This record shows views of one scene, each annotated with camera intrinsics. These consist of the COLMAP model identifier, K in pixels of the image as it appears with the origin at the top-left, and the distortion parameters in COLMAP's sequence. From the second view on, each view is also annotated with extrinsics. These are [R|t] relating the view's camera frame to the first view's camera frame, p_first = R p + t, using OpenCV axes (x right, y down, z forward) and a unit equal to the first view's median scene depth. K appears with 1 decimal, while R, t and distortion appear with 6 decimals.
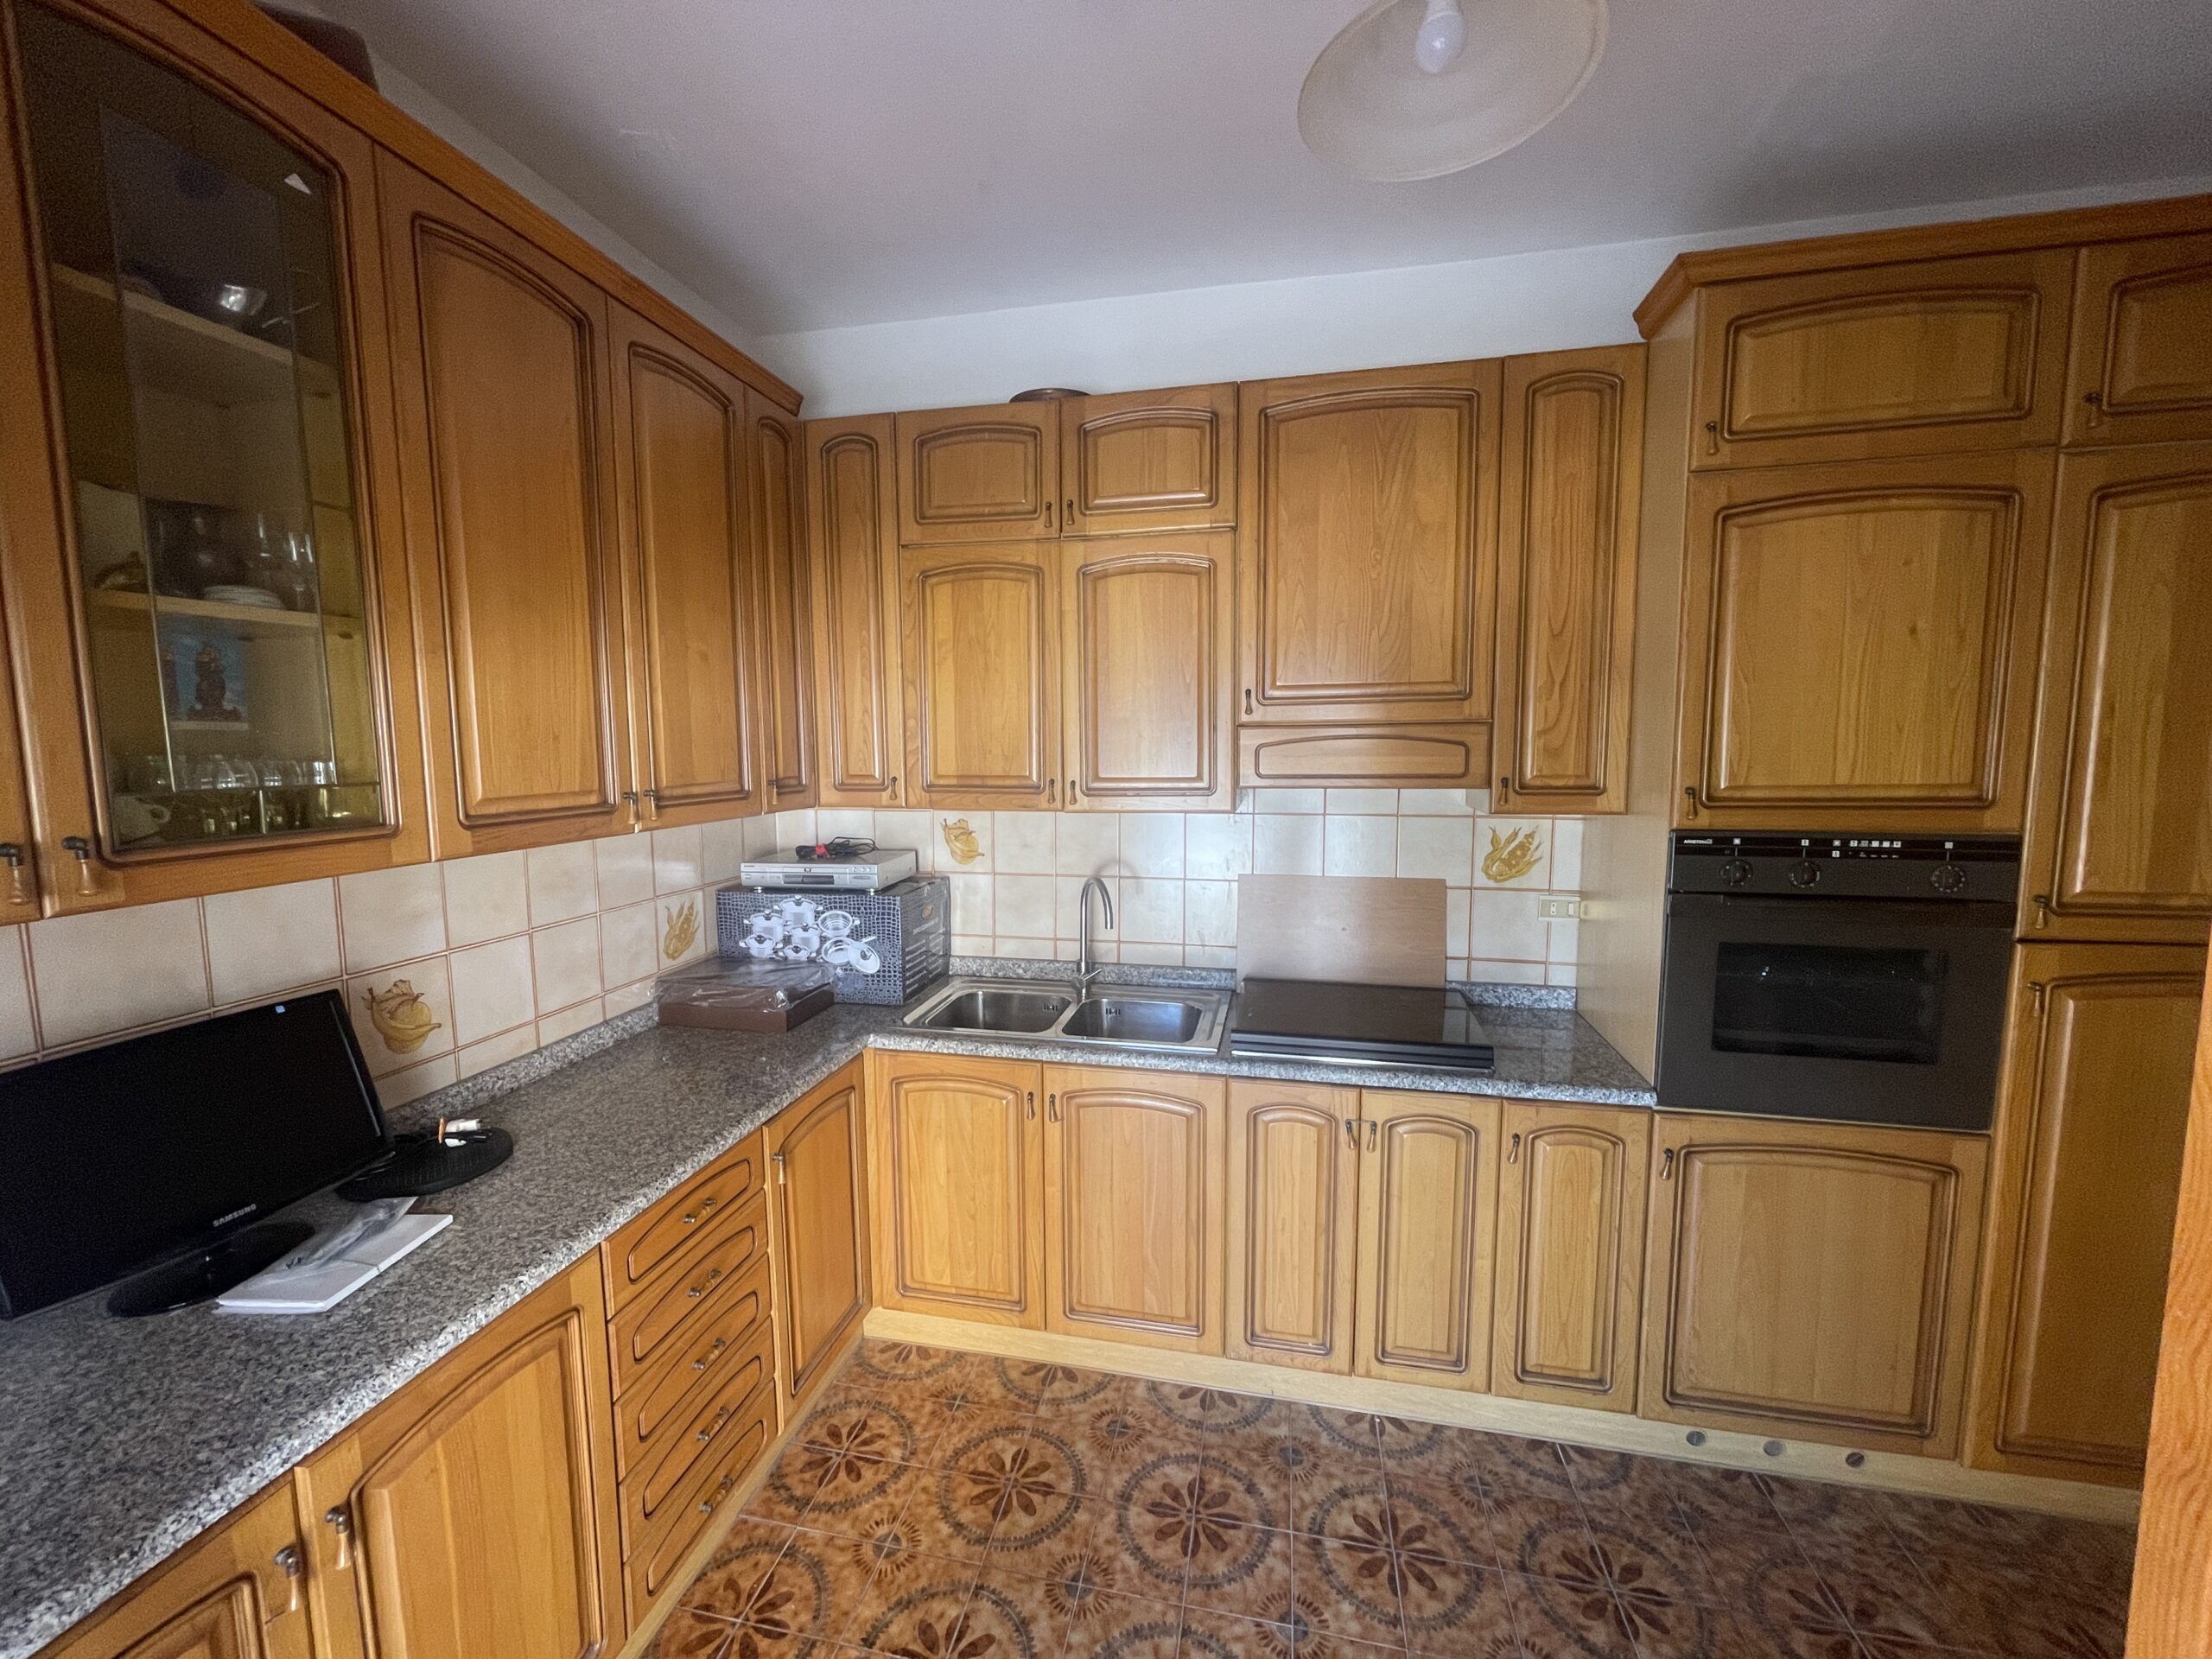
lens RADIAL K [[896.4, 0, 1092.5], [0, 896.4, 830.4], [0, 0, 1]] dist [-0.012002, 0.009365]
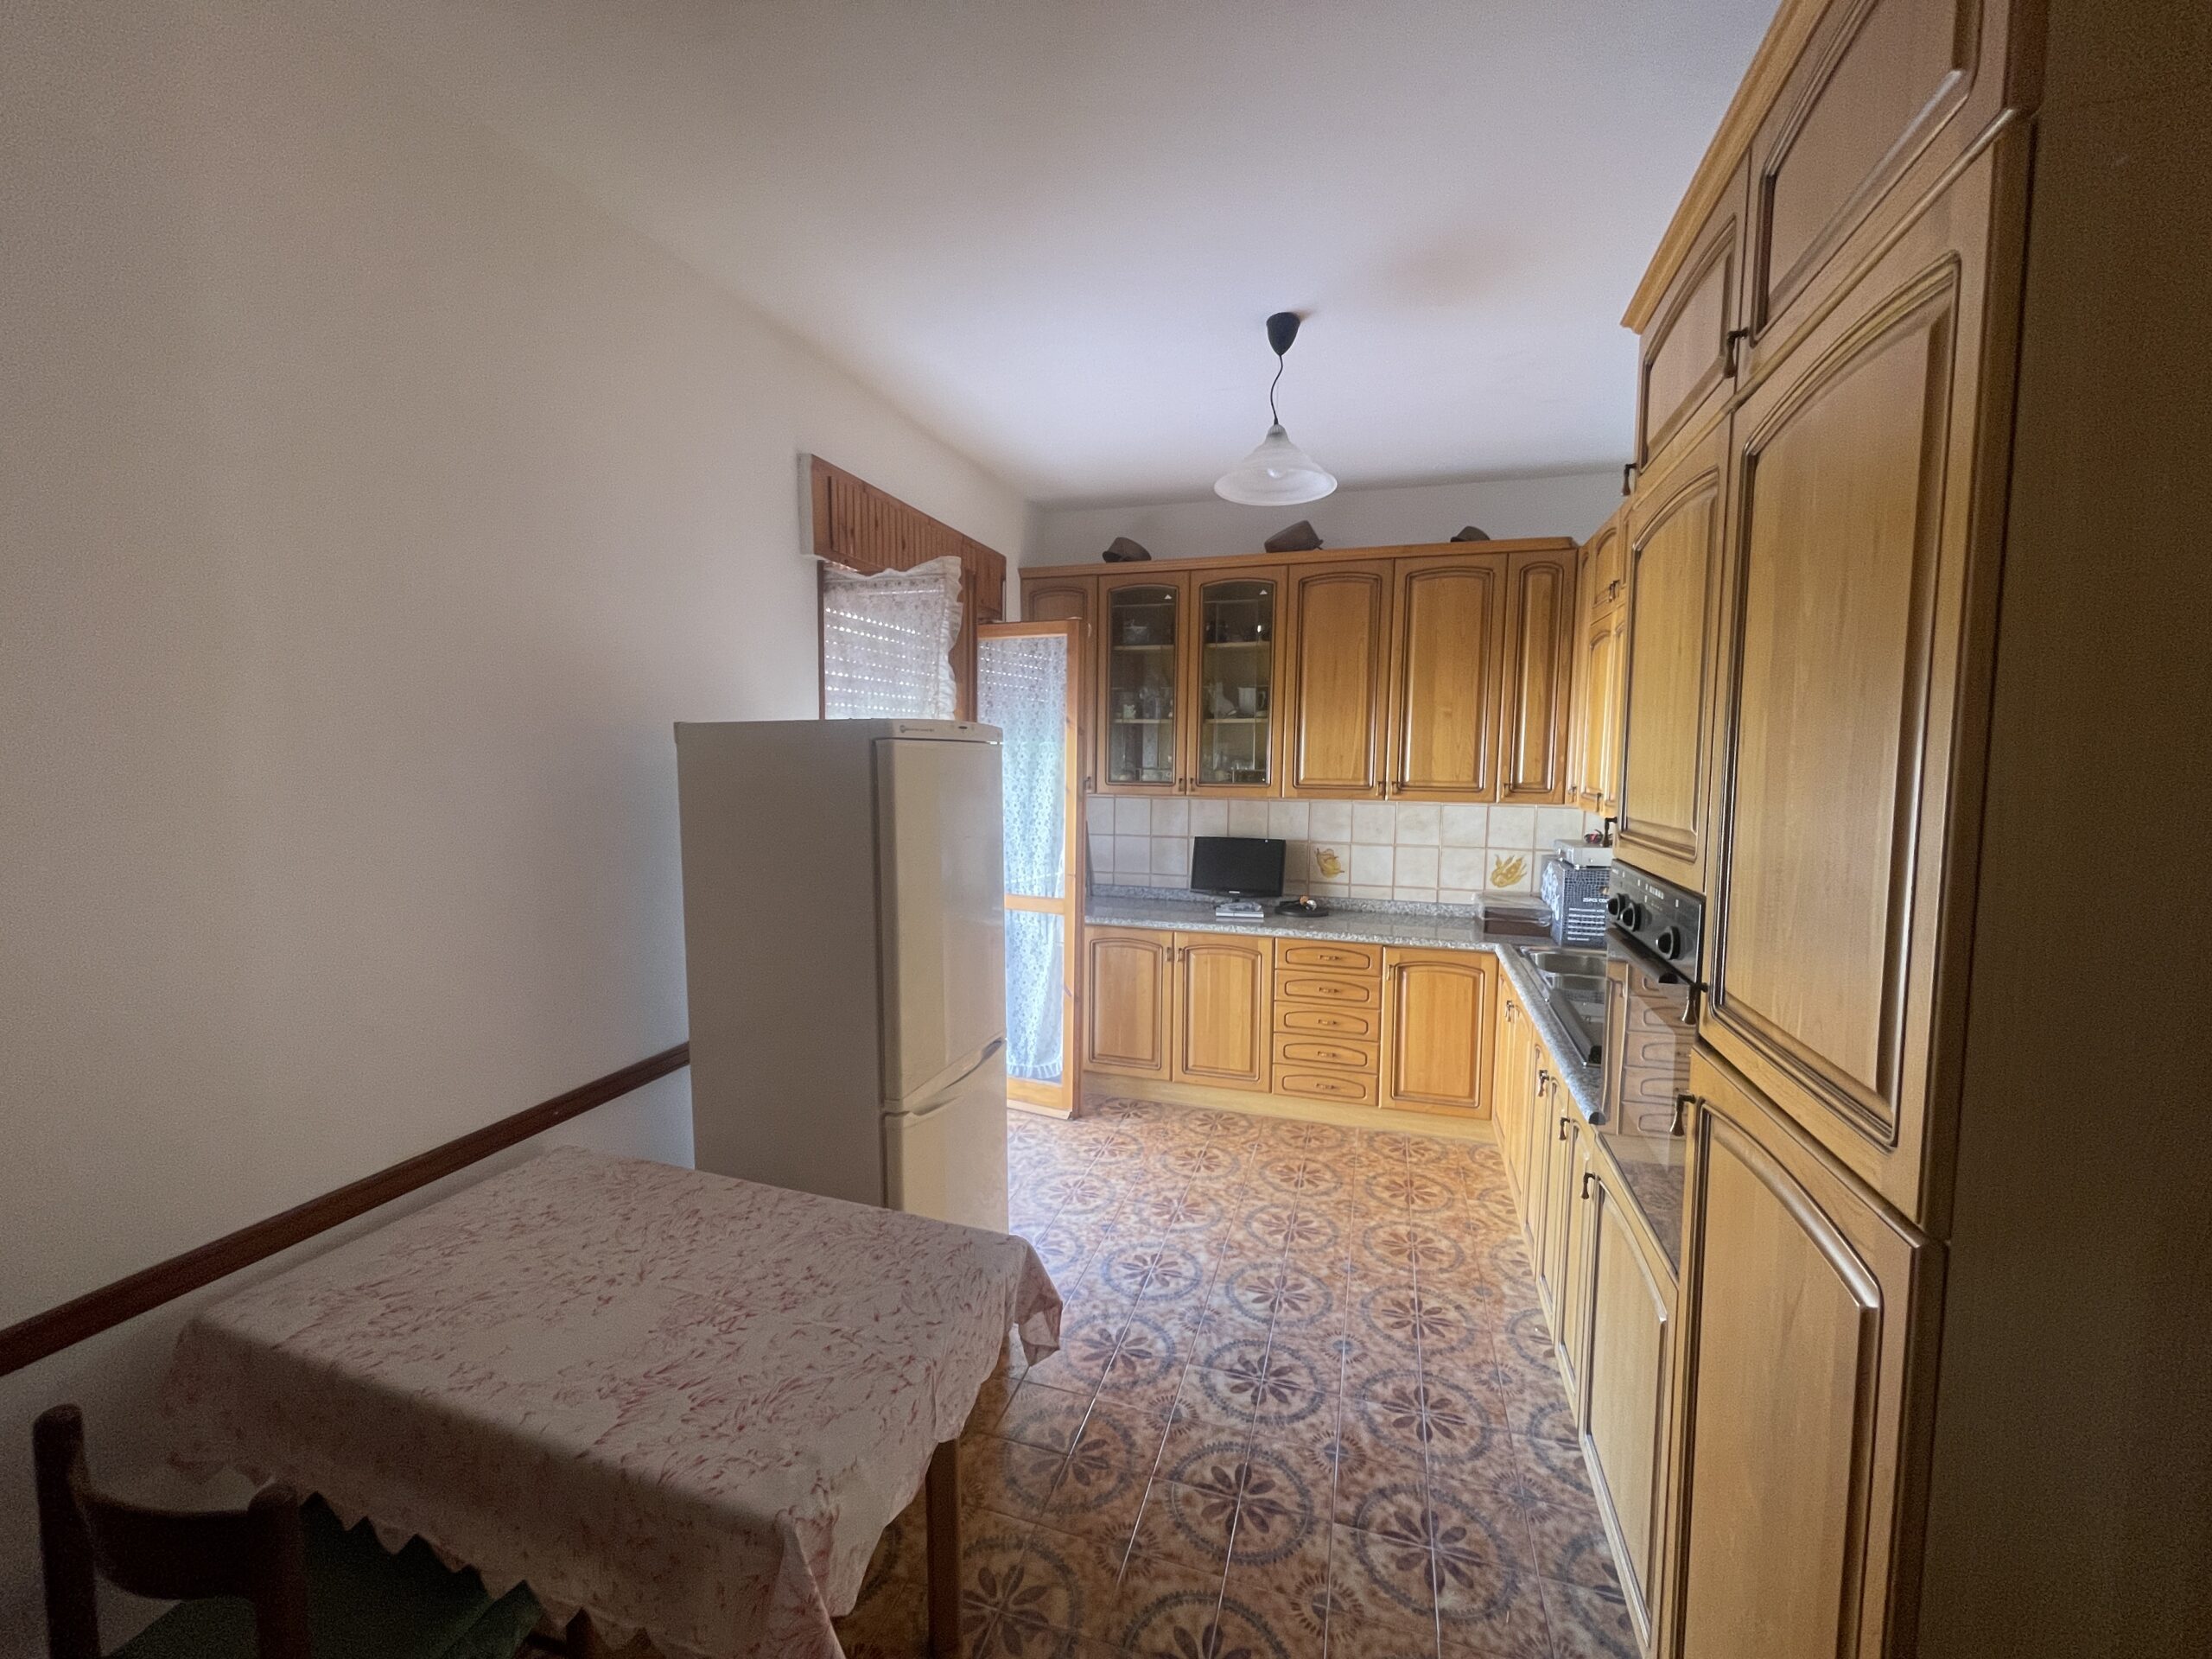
lens RADIAL K [[896.4, 0, 1092.5], [0, 896.4, 830.4], [0, 0, 1]] dist [-0.012002, 0.009365]
pose [[-0.100120, 0.089361, -0.990954, 1.765919], [-0.107597, 0.989146, 0.100068, -0.067538], [0.989140, 0.116643, -0.089418, 0.516688]]
